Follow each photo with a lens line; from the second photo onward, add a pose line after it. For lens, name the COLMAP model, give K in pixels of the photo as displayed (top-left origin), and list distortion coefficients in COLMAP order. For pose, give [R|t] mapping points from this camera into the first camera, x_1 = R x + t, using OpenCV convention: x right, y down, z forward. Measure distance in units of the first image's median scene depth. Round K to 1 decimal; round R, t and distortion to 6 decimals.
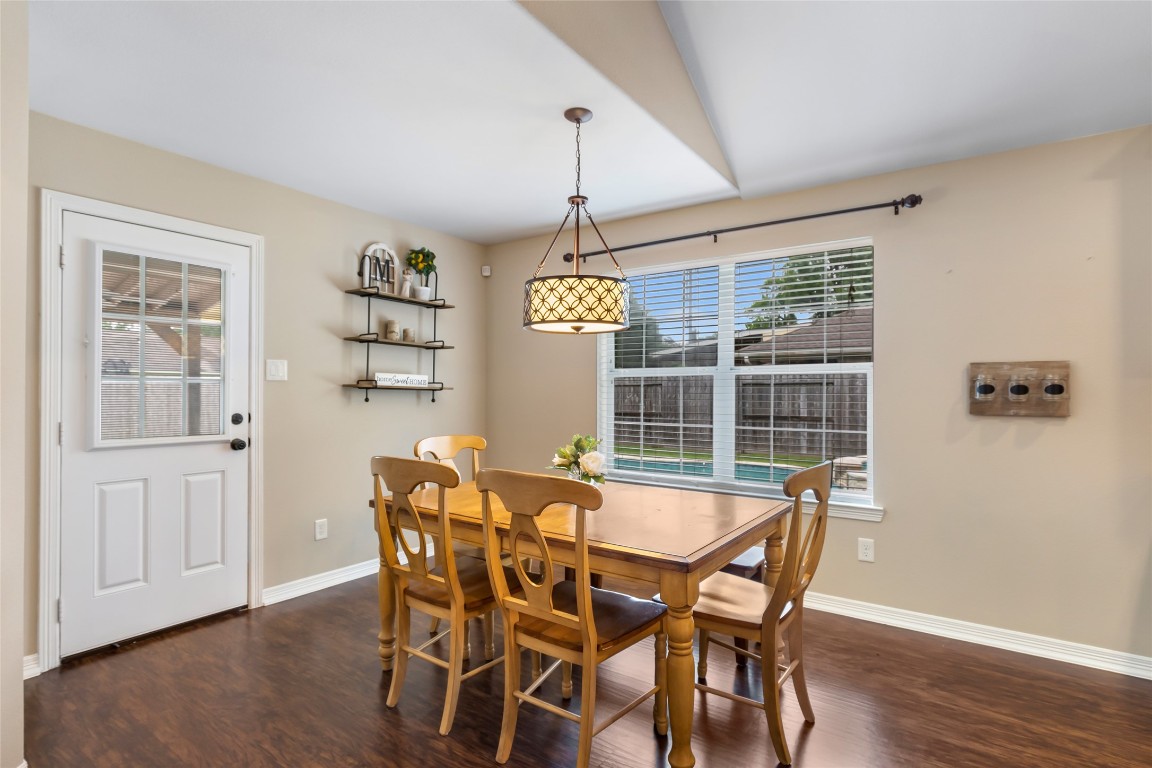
lens RADIAL K [[572.8, 0, 571.3], [0, 572.8, 391.0], [0, 0, 1]] dist [0.006084, 0.000020]
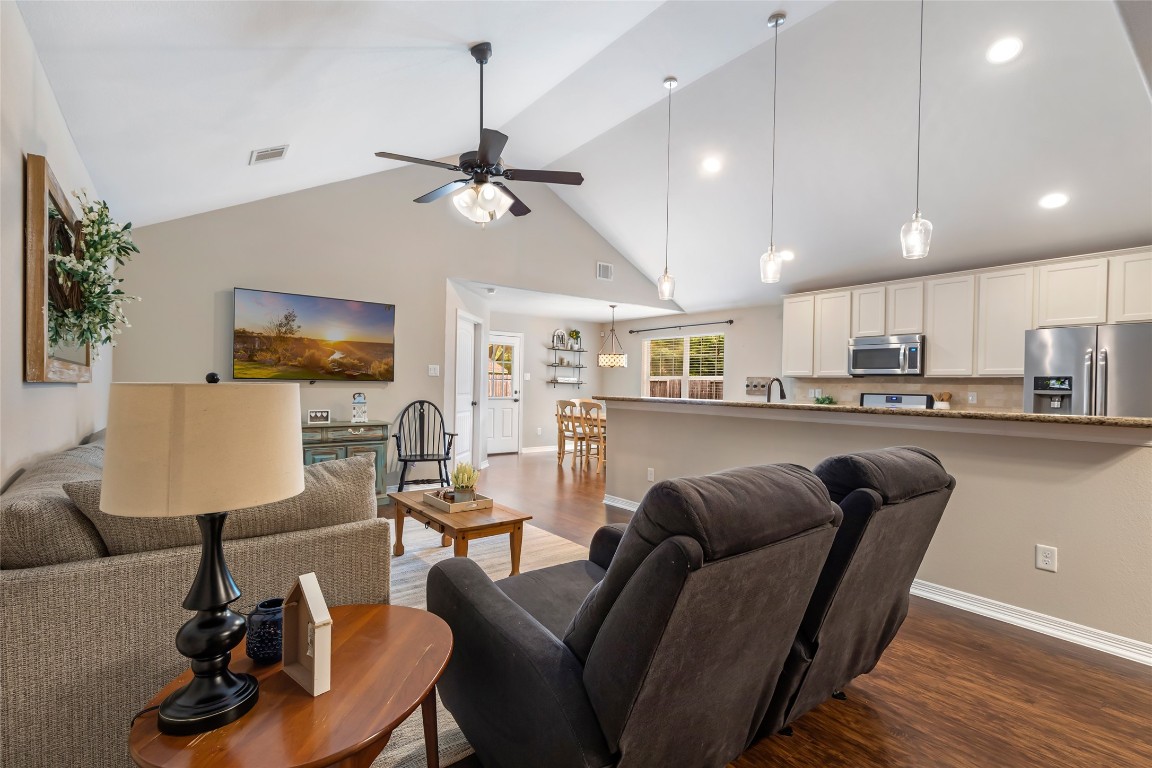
lens RADIAL K [[526.7, 0, 566.8], [0, 526.7, 382.0], [0, 0, 1]] dist [-0.004073, -0.000098]
pose [[0.951438, 0.012075, -0.307605, 0.474907], [-0.013409, 0.999908, -0.002224, -0.004792], [0.307550, 0.006241, 0.951512, -1.381880]]
